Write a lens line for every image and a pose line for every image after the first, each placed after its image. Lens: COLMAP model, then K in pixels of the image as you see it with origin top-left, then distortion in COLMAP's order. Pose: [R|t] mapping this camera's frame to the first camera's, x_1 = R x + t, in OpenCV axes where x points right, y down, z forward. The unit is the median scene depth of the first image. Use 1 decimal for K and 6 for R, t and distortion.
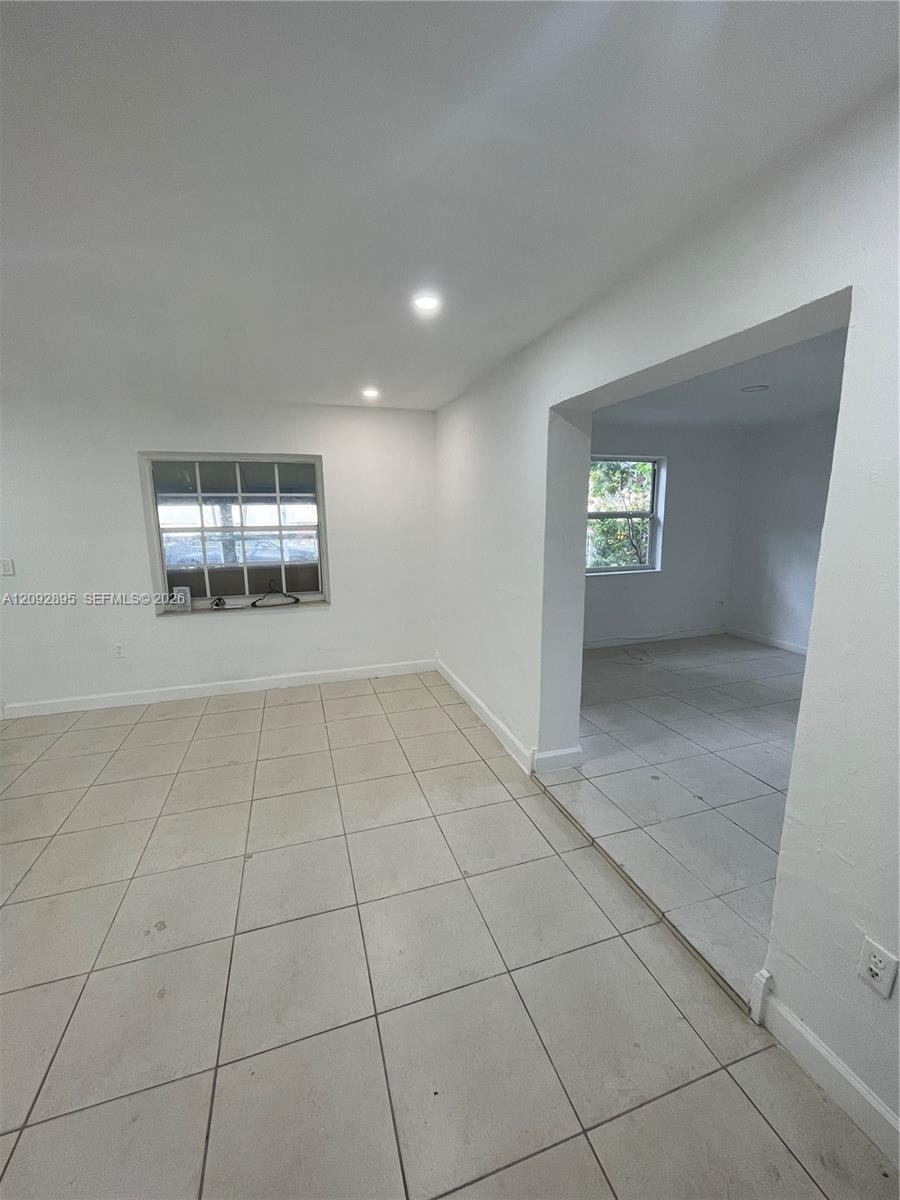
lens RADIAL K [[485.2, 0, 451.7], [0, 485.2, 597.8], [0, 0, 1]] dist [-0.001351, 0.000272]
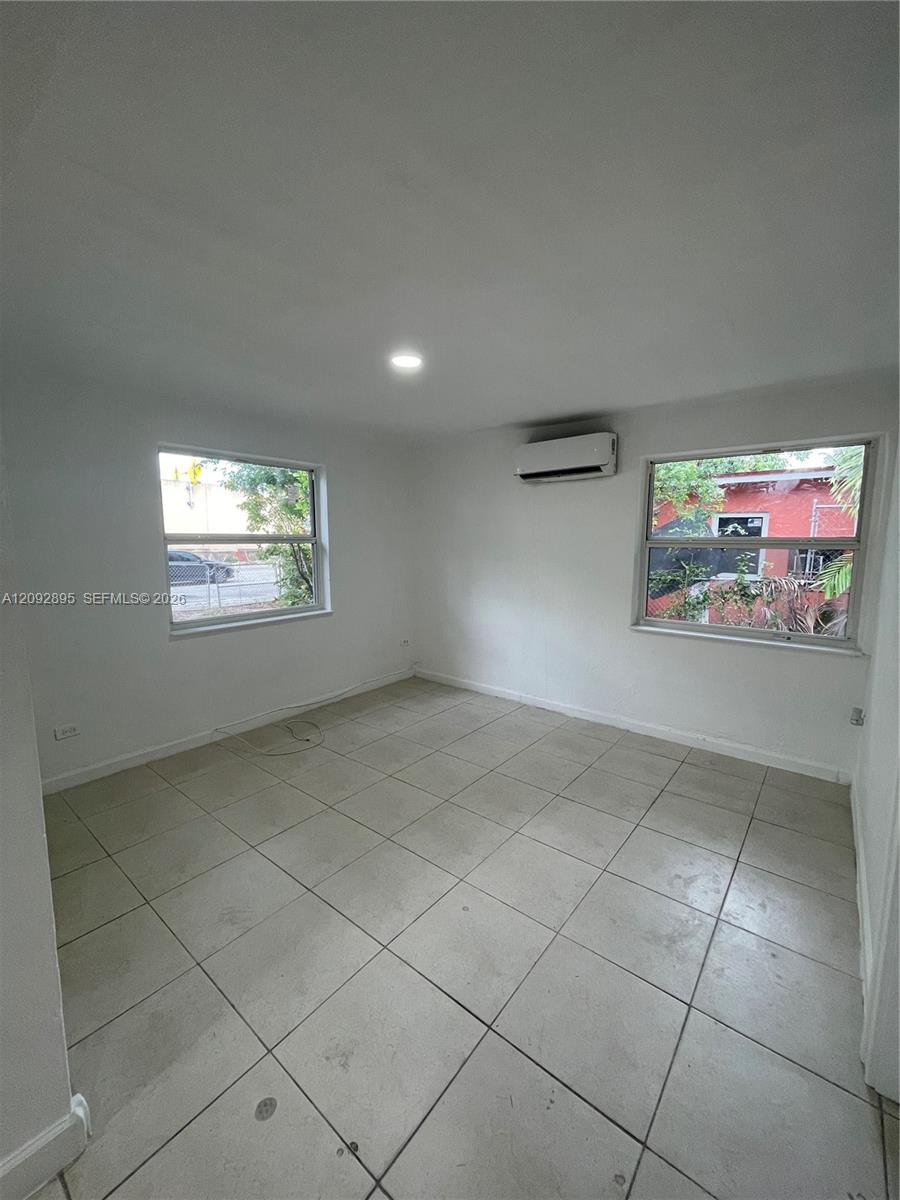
lens RADIAL K [[485.2, 0, 451.7], [0, 485.2, 597.8], [0, 0, 1]] dist [-0.001351, 0.000272]
pose [[0.838163, -0.055767, 0.542561, 0.174759], [0.085553, 0.995888, -0.029802, -0.038254], [-0.538668, 0.071397, 0.839488, 0.248653]]
